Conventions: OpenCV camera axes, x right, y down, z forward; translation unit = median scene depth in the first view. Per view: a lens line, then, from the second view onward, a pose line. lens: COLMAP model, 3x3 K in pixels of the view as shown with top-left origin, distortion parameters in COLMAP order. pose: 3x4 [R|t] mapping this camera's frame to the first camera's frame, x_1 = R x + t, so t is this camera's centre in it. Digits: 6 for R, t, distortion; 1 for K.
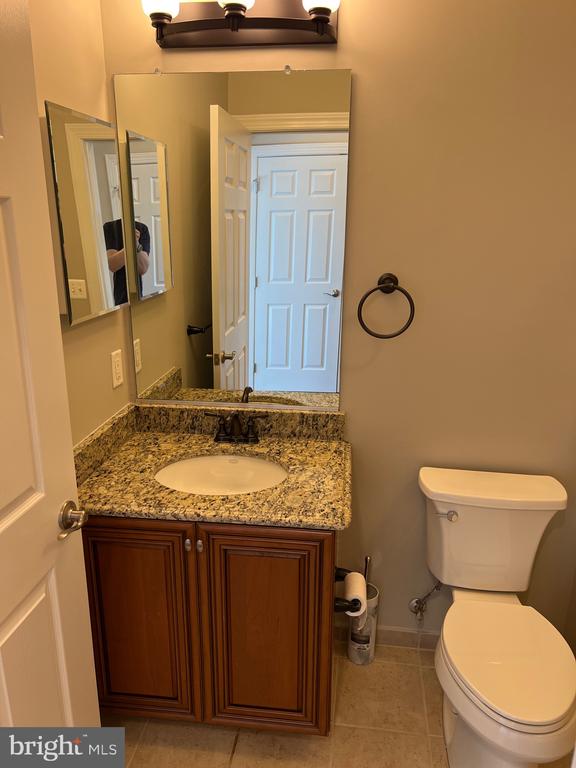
lens RADIAL K [[575.5, 0, 287.5], [0, 575.5, 387.2], [0, 0, 1]] dist [0.065824, -0.069965]
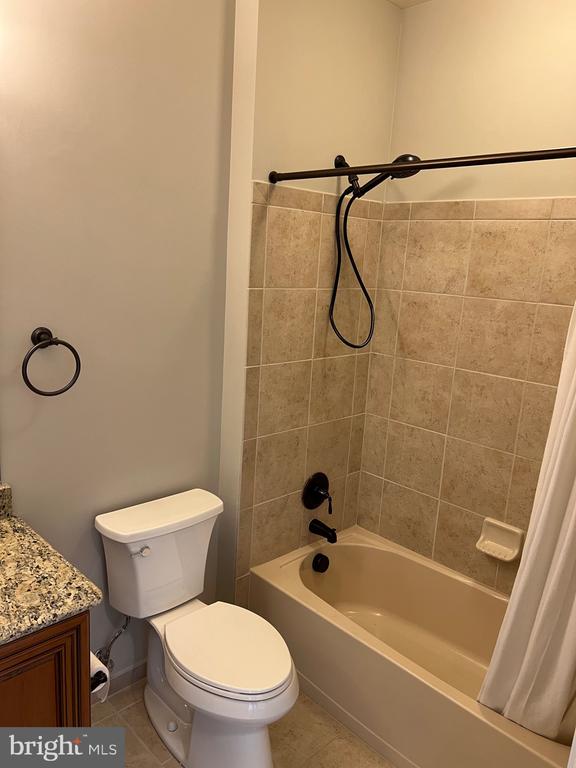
lens RADIAL K [[575.5, 0, 287.2], [0, 575.5, 383.4], [0, 0, 1]] dist [0.065824, -0.069965]
pose [[0.627018, -0.142624, 0.765837, -0.327453], [0.170518, 0.984384, 0.043716, -0.083678], [-0.760113, 0.103178, 0.641547, 0.092037]]
